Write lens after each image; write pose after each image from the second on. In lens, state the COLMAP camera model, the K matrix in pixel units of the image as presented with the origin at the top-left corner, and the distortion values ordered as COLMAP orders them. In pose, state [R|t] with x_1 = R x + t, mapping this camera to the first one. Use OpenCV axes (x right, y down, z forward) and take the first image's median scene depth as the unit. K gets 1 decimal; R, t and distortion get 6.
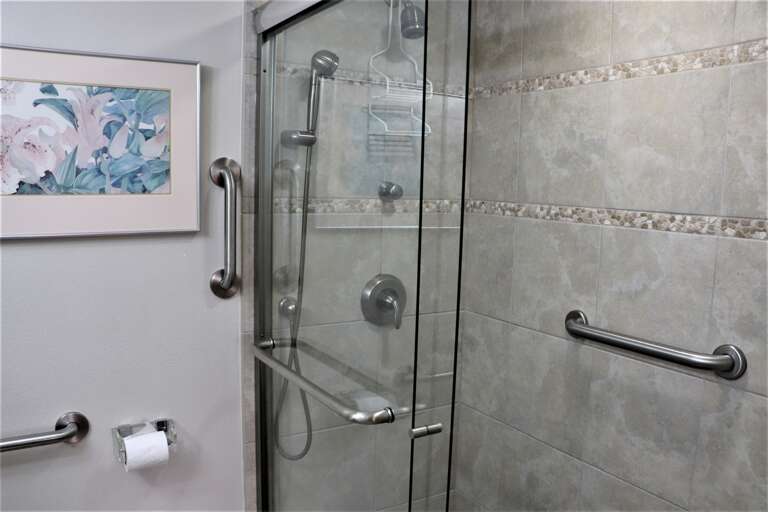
lens RADIAL K [[623.6, 0, 384.0], [0, 623.6, 256.0], [0, 0, 1]] dist [-0.170677, 0.124564]
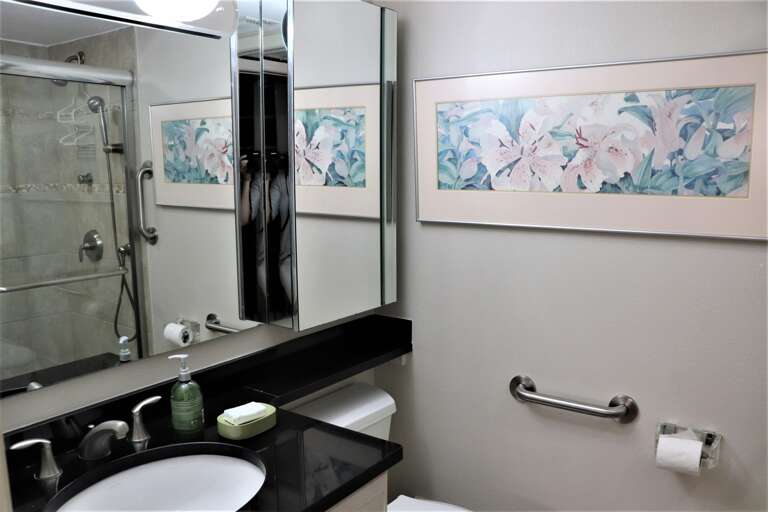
lens RADIAL K [[623.6, 0, 384.0], [0, 623.6, 256.0], [0, 0, 1]] dist [-0.170677, 0.124564]
pose [[0.394595, 0.107724, -0.912519, 0.282546], [-0.098931, 0.992312, 0.074364, -0.027516], [0.913514, 0.060933, 0.402219, 0.146089]]
